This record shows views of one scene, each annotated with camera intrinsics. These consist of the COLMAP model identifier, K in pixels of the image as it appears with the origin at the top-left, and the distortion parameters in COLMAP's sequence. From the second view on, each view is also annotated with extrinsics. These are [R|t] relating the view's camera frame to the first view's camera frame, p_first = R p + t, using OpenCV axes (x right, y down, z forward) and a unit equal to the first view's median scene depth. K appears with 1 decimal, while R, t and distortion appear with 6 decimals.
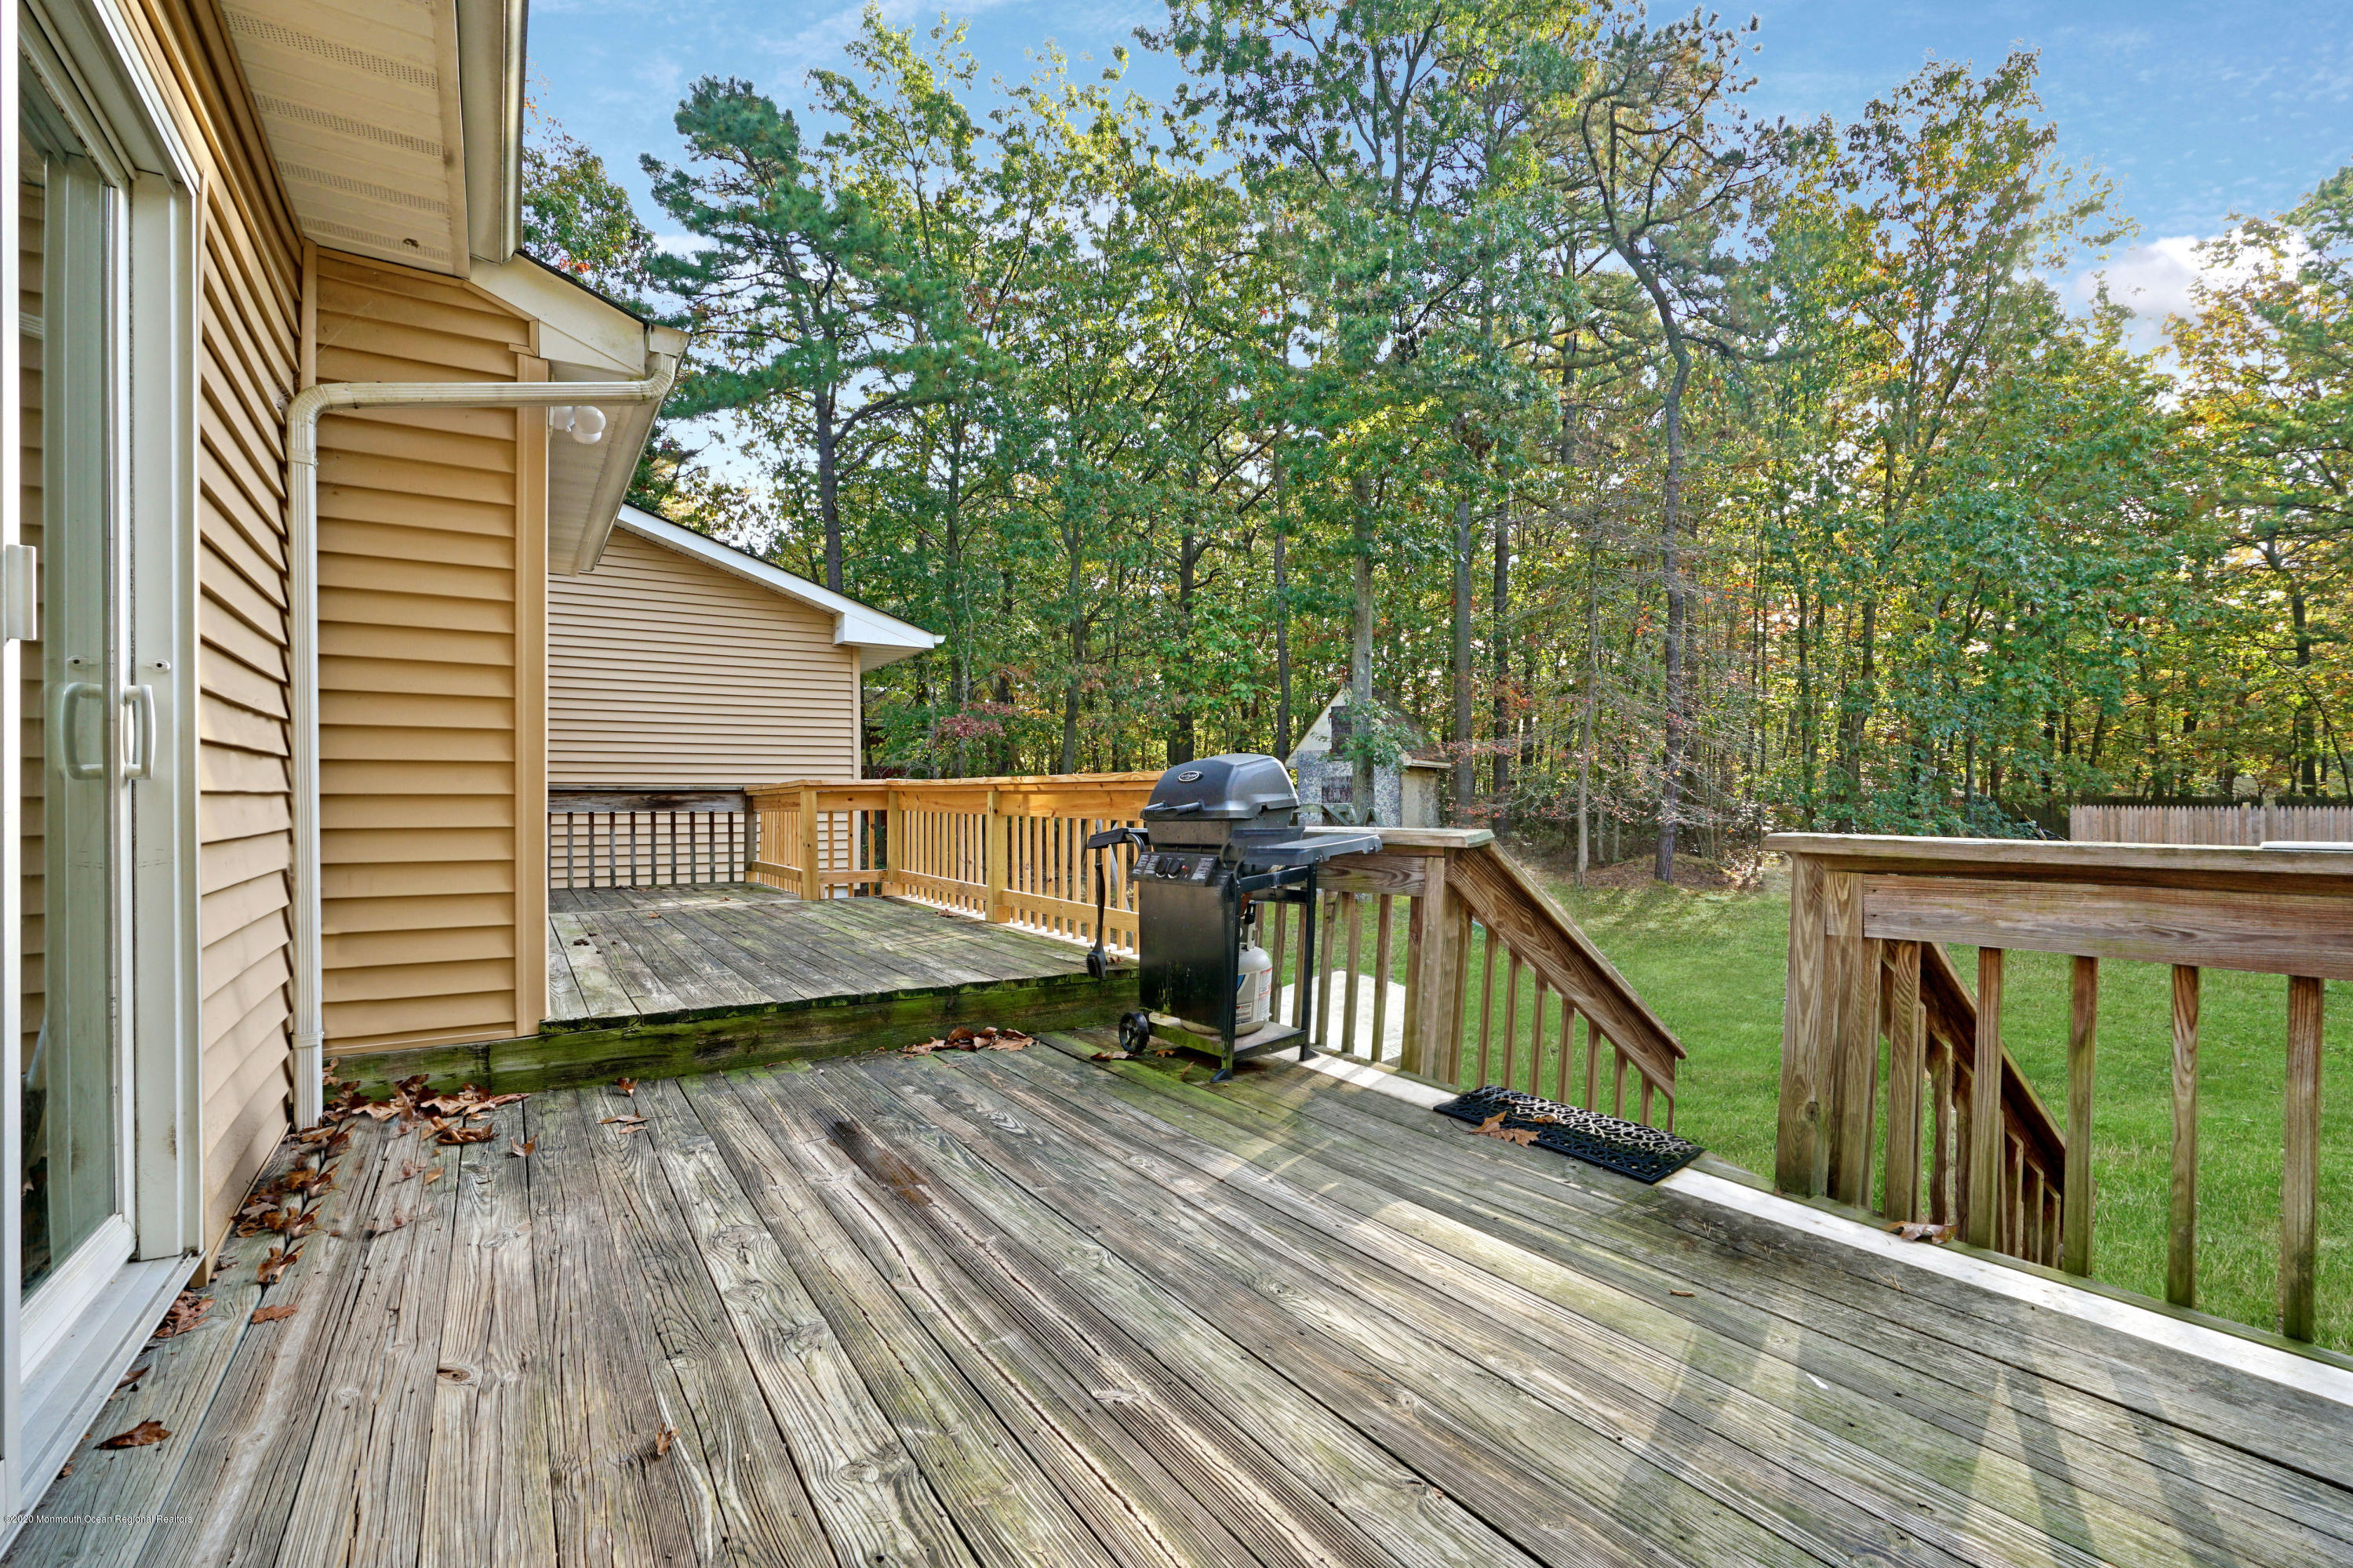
lens RADIAL K [[1056.6, 0, 1177.6], [0, 1056.6, 789.2], [0, 0, 1]] dist [-0.004469, 0.001950]
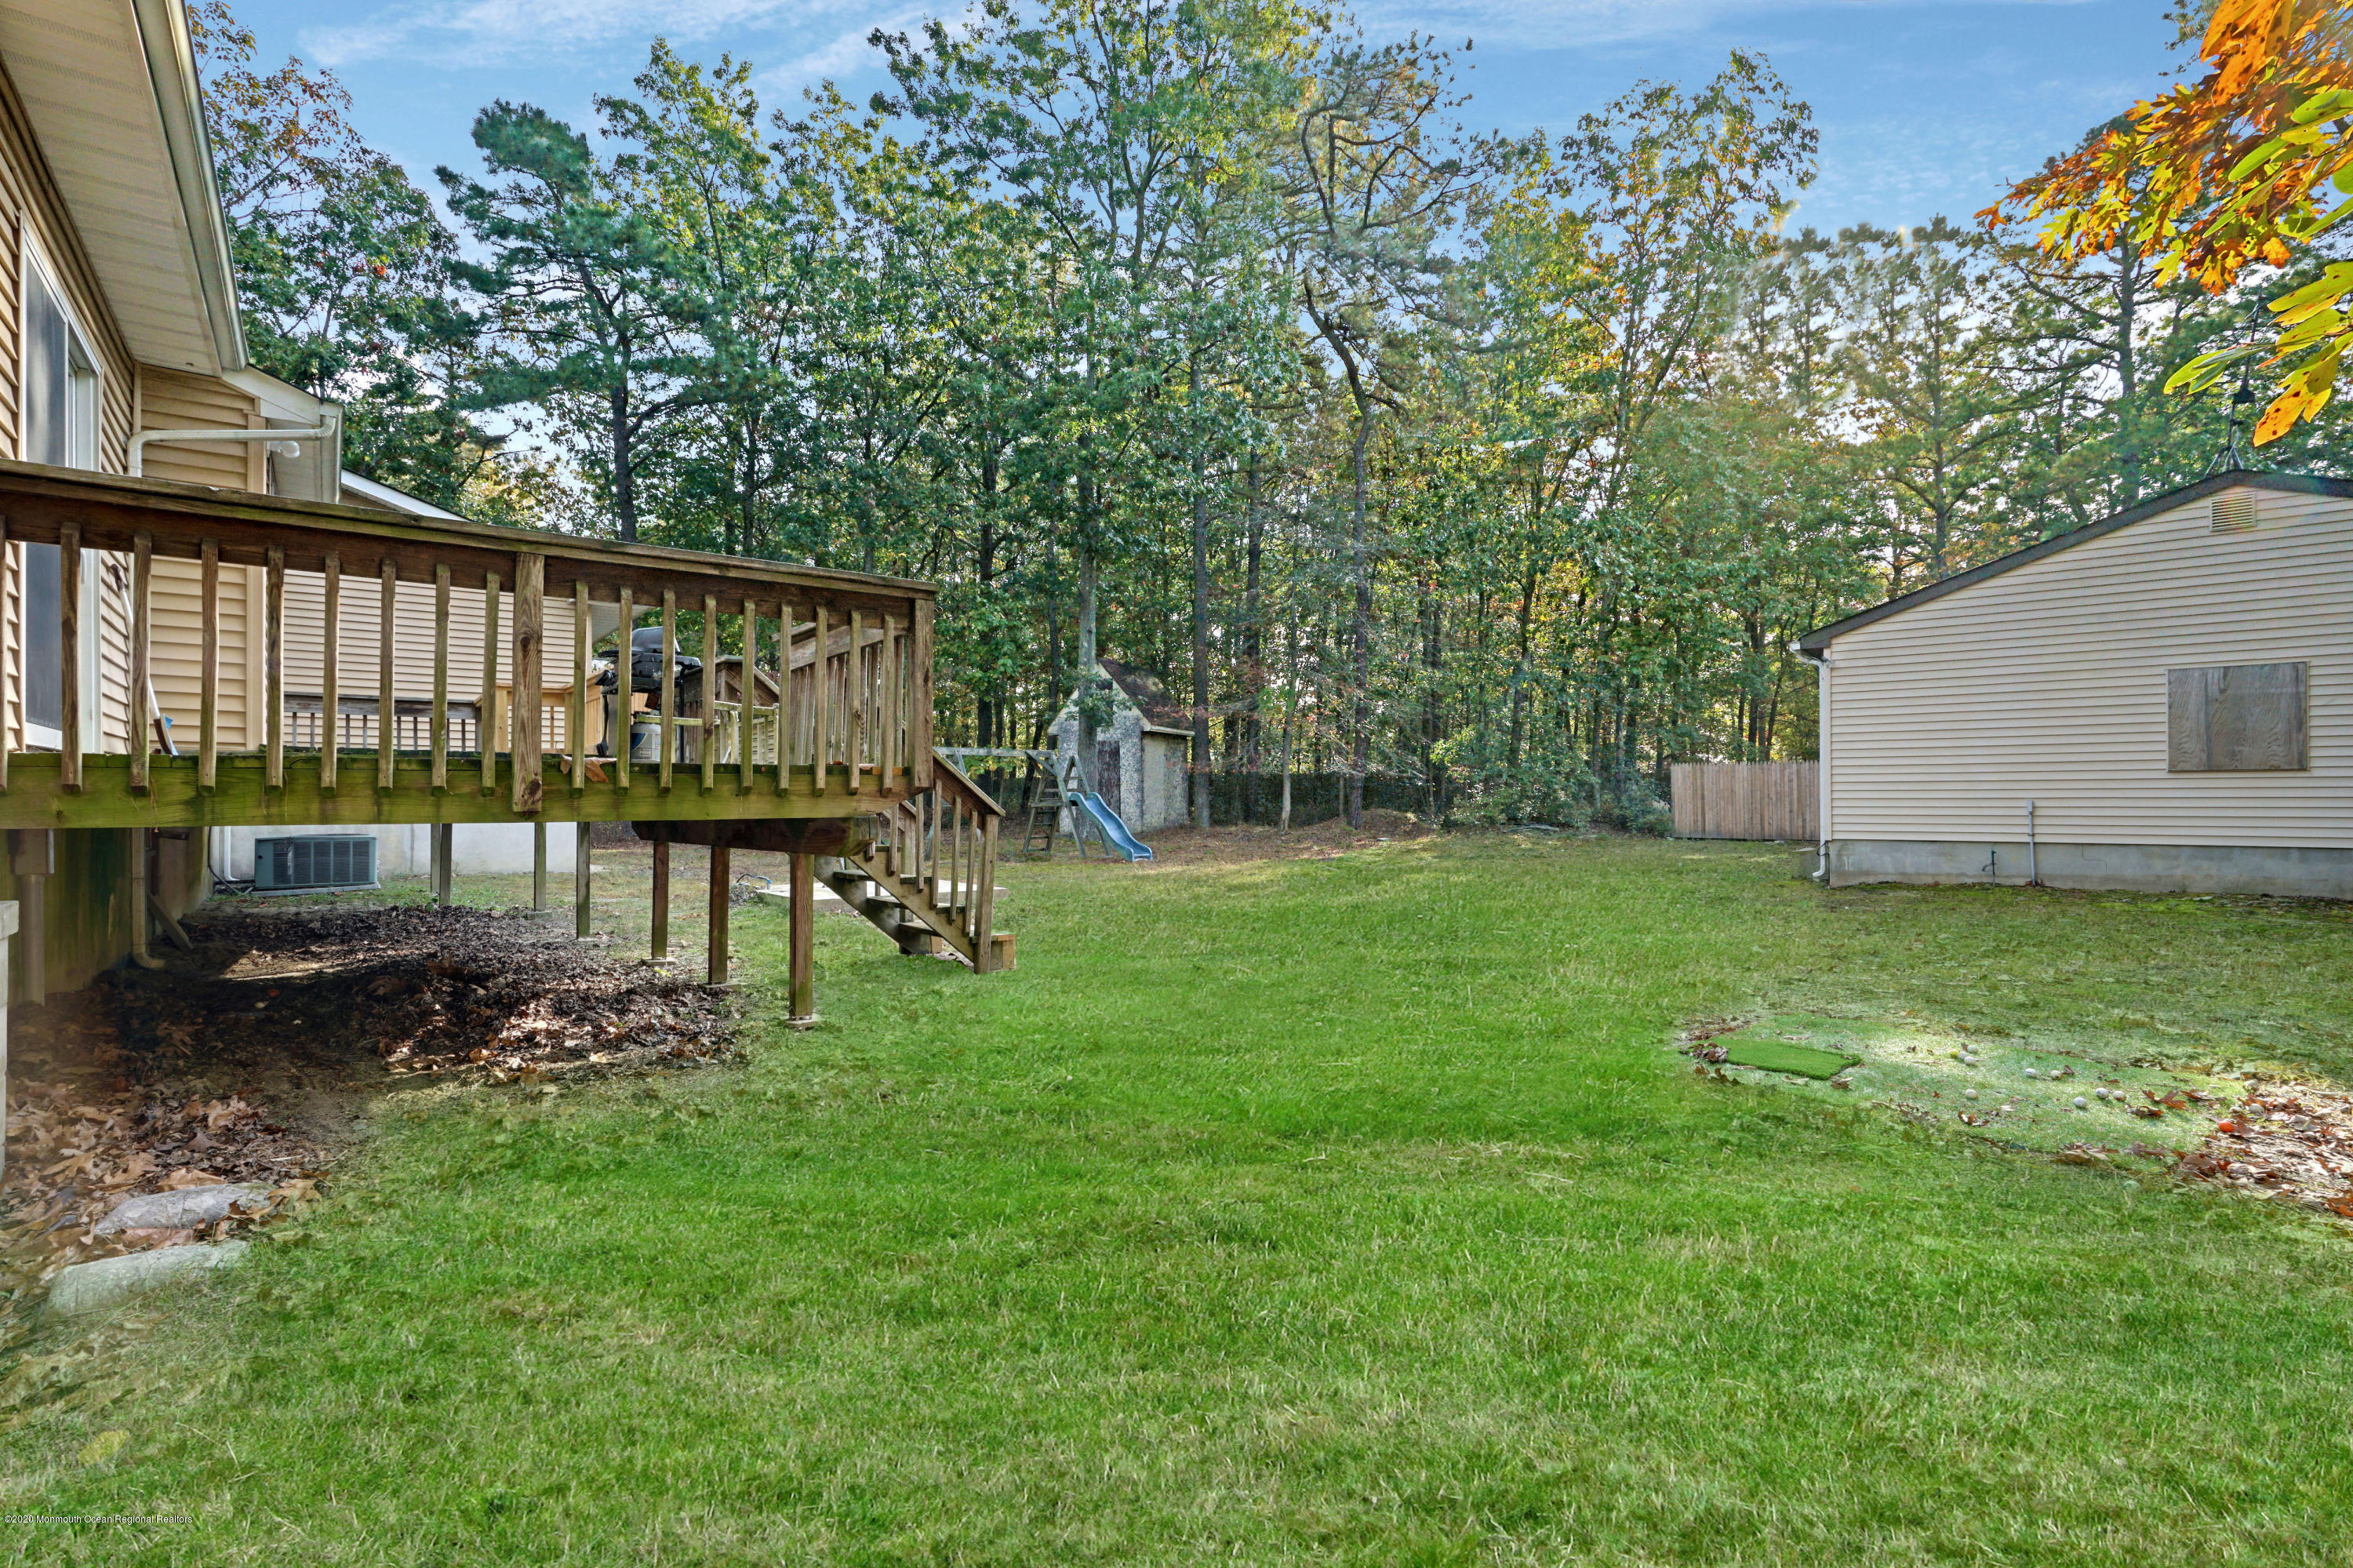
lens RADIAL K [[1079.4, 0, 1173.4], [0, 1079.4, 789.2], [0, 0, 1]] dist [0.000429, 0.000767]
pose [[0.995500, 0.001144, 0.094753, 0.153876], [-0.000896, 0.999996, -0.002656, 0.050555], [-0.094756, 0.002559, 0.995497, -0.200209]]
